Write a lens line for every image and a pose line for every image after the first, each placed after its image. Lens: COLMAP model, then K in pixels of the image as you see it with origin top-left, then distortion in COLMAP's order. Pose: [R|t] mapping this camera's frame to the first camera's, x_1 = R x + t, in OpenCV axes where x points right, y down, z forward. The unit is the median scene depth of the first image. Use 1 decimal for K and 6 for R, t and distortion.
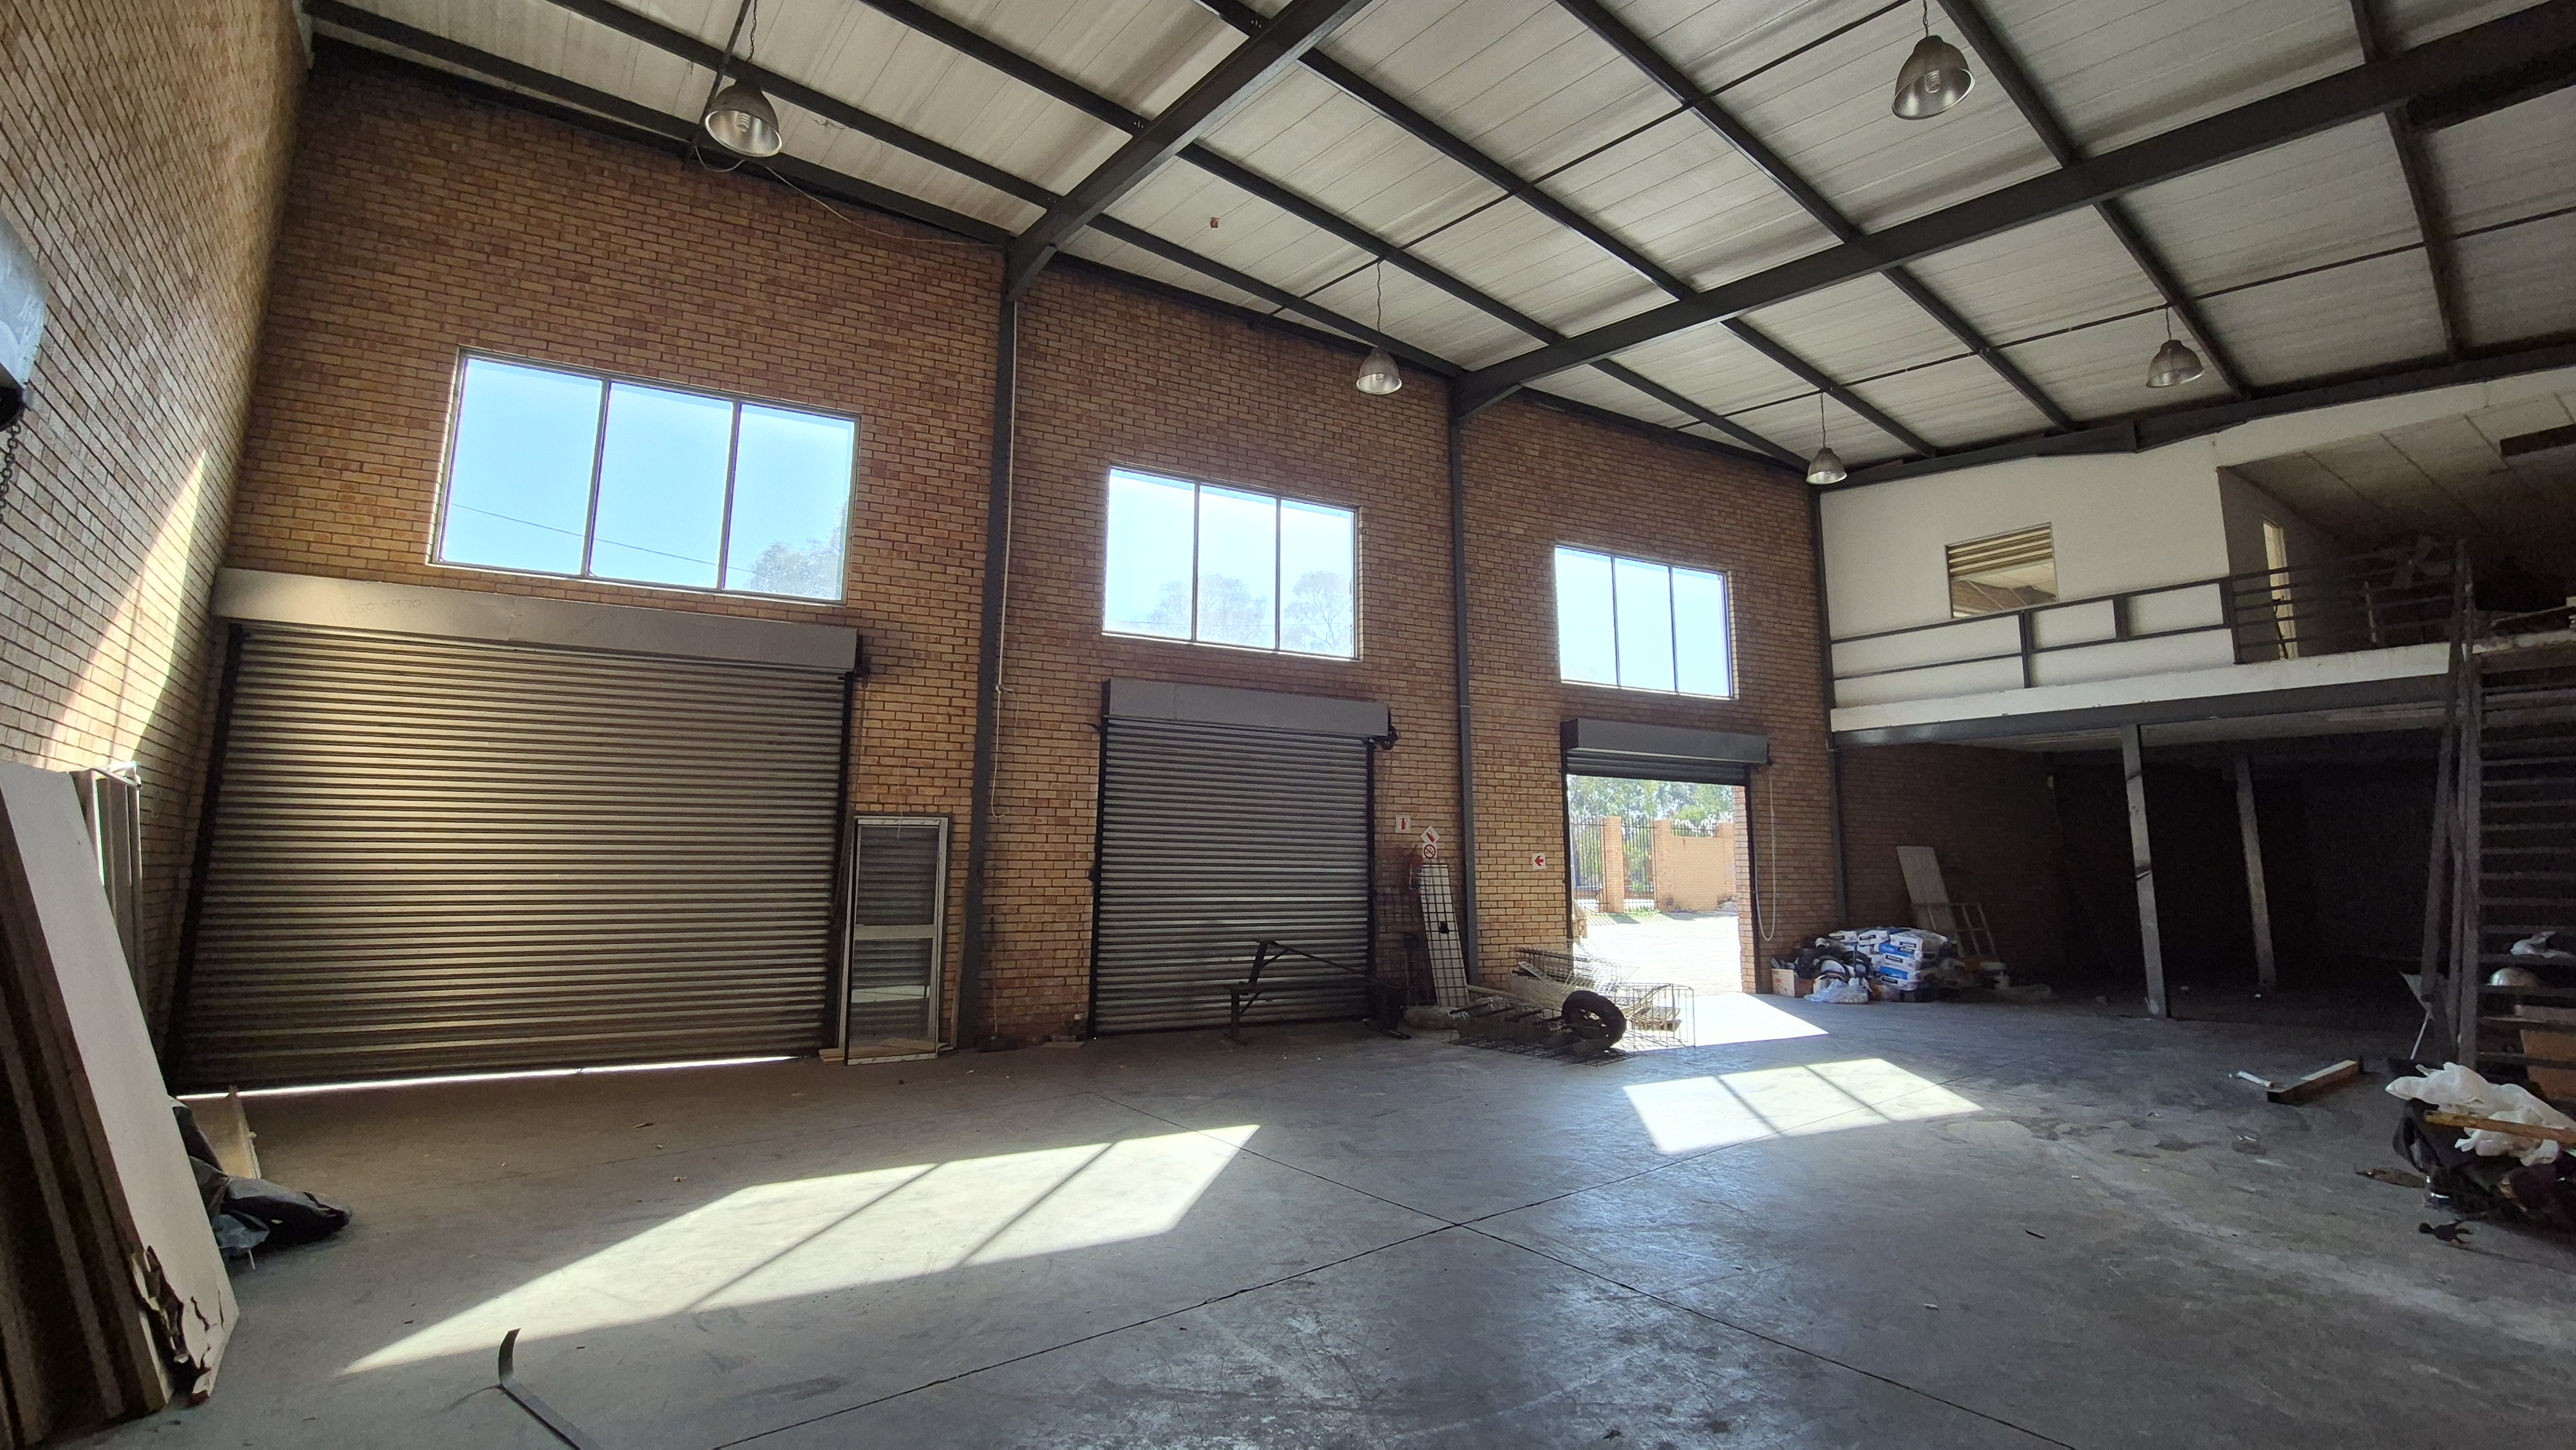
lens RADIAL K [[1058.6, 0, 1308.0], [0, 1058.6, 717.4], [0, 0, 1]] dist [-0.004380, 0.001586]
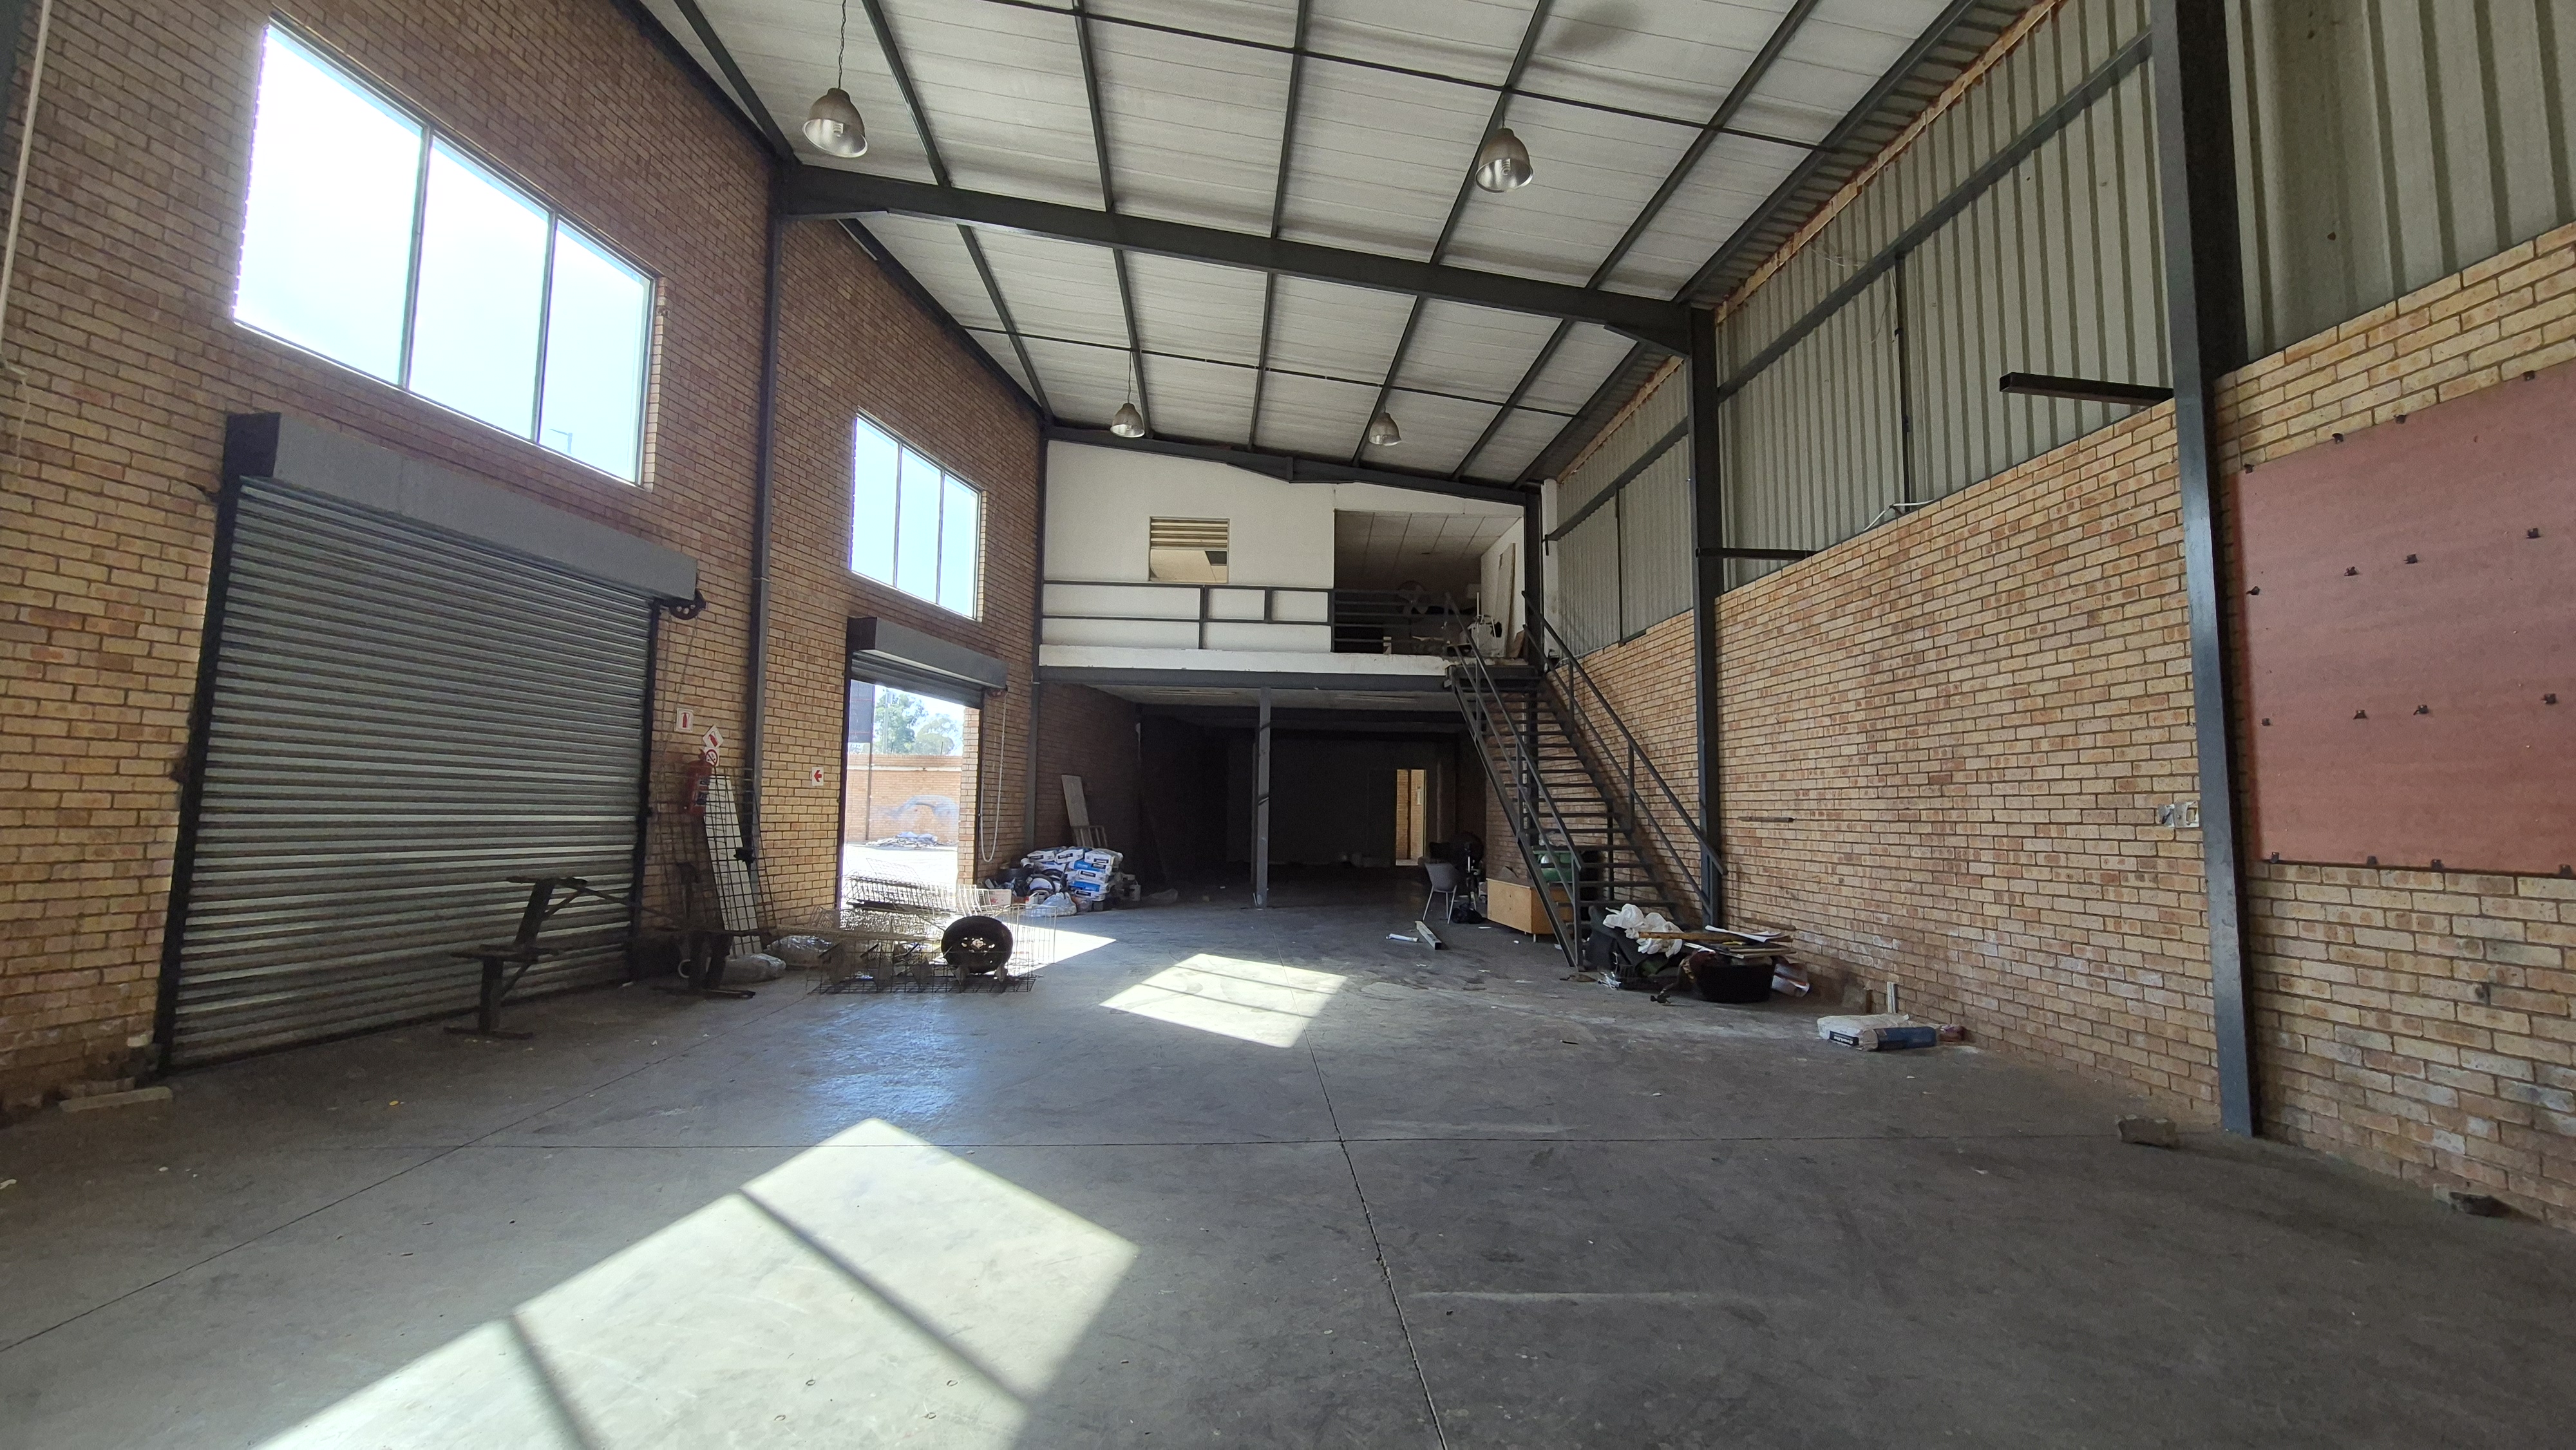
lens RADIAL K [[1058.6, 0, 1307.3], [0, 1058.6, 717.8], [0, 0, 1]] dist [-0.004380, 0.001586]
pose [[0.564307, 0.077328, 0.821936, -0.324116], [-0.127522, 0.991819, -0.005759, 0.054736], [-0.815657, -0.101565, 0.569551, 0.249431]]
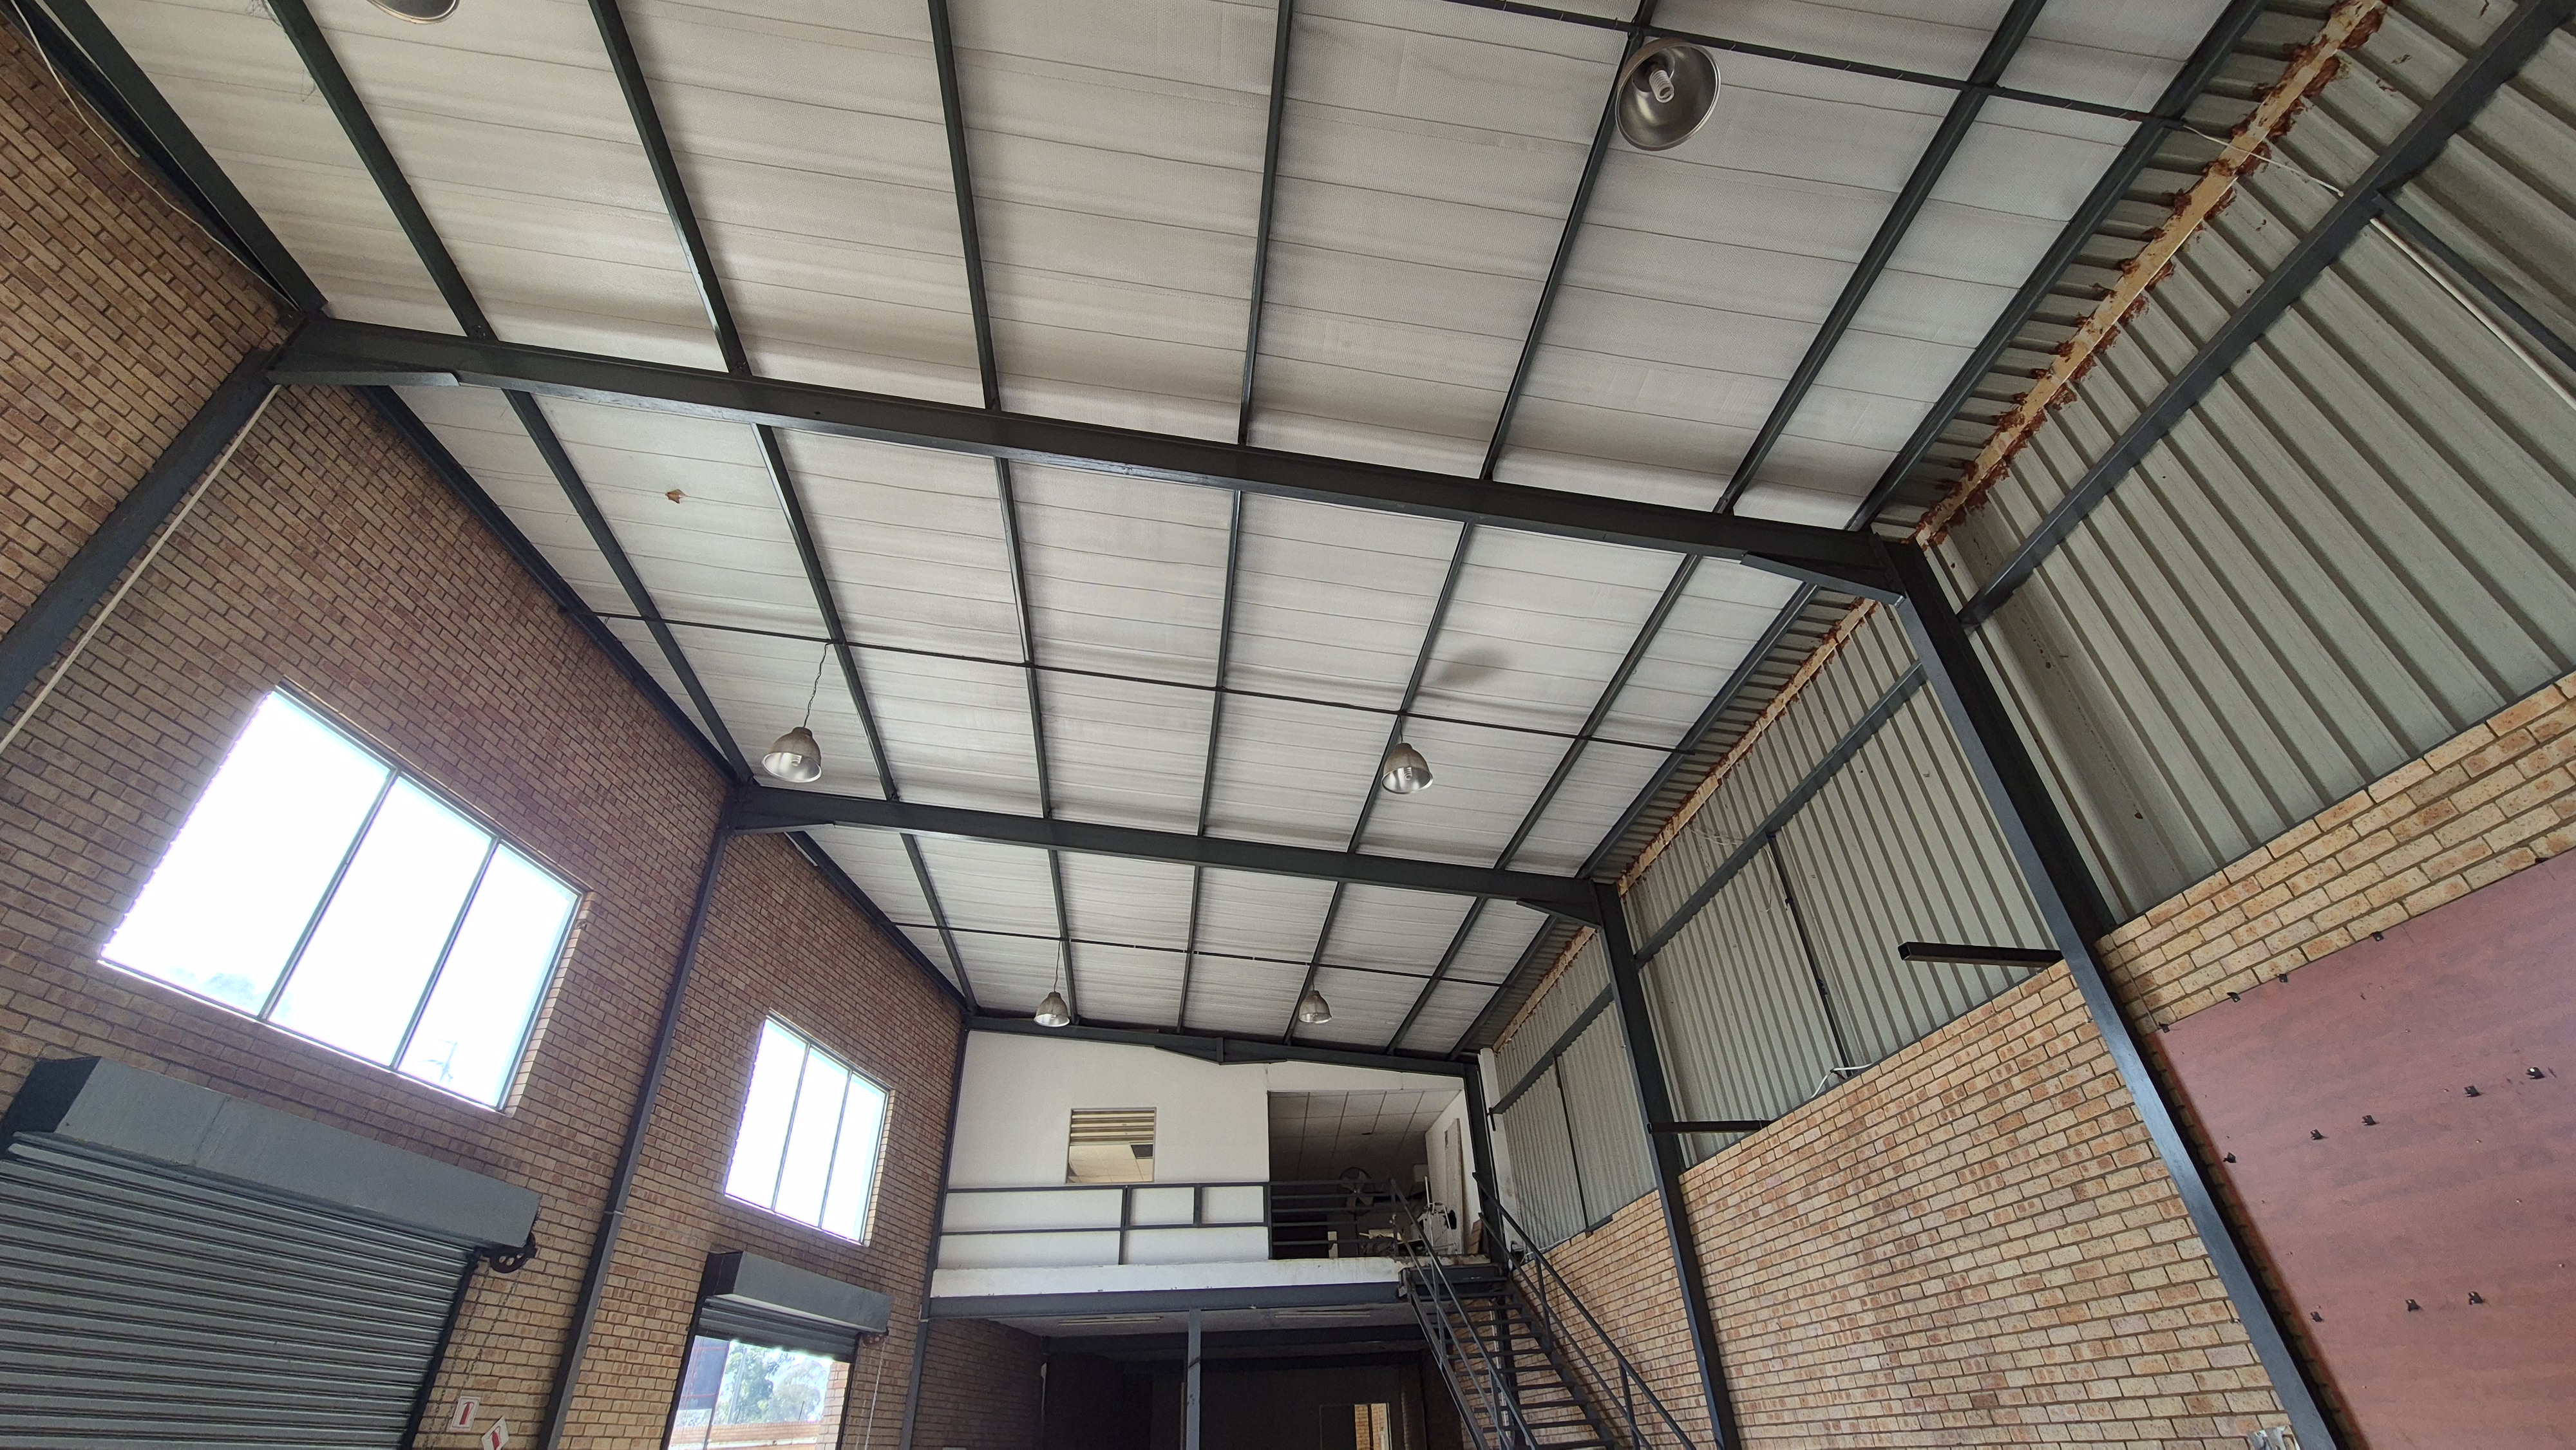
lens RADIAL K [[1058.6, 0, 1308.2], [0, 1058.6, 714.6], [0, 0, 1]] dist [-0.004380, 0.001586]
pose [[0.526076, 0.468133, 0.709997, -0.316352], [-0.071750, 0.856316, -0.511444, 0.038217], [-0.847405, 0.218116, 0.484076, 0.252563]]
